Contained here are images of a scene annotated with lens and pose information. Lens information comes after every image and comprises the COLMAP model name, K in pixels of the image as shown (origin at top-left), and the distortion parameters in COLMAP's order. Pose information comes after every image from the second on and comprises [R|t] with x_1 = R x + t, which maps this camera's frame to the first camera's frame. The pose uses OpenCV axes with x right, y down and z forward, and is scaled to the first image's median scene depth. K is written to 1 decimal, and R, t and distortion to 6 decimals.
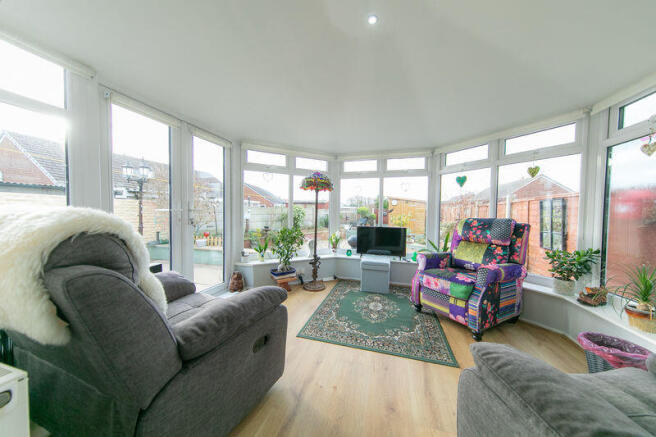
lens RADIAL K [[211.0, 0, 337.3], [0, 211.0, 217.8], [0, 0, 1]] dist [-0.000142, 0.000001]
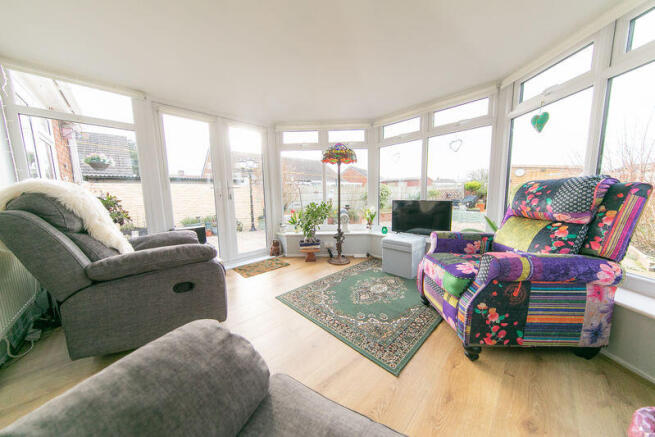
lens RADIAL K [[210.6, 0, 336.8], [0, 210.6, 217.8], [0, 0, 1]] dist [-0.000142, 0.000001]
pose [[0.872784, 0.021096, -0.487650, 0.442137], [0.023725, 0.996051, 0.085553, 0.044931], [0.487529, -0.086239, 0.868837, 0.172429]]
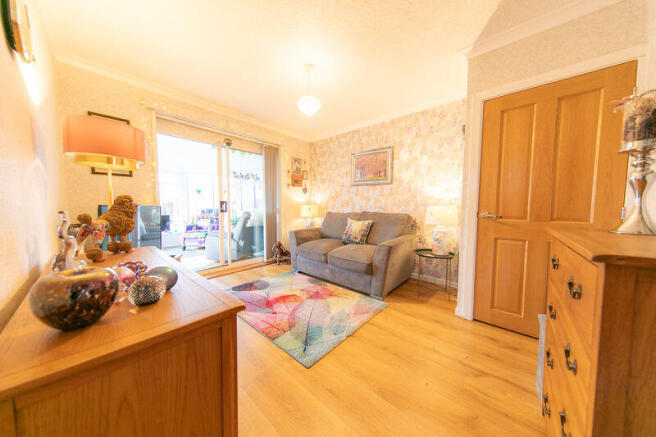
lens RADIAL K [[211.0, 0, 337.3], [0, 211.0, 217.8], [0, 0, 1]] dist [-0.000142, 0.000001]
pose [[0.415685, -0.067553, 0.906996, -0.944878], [0.028155, 0.997716, 0.061406, 0.000399], [-0.909073, 0.000011, 0.416638, -1.417626]]
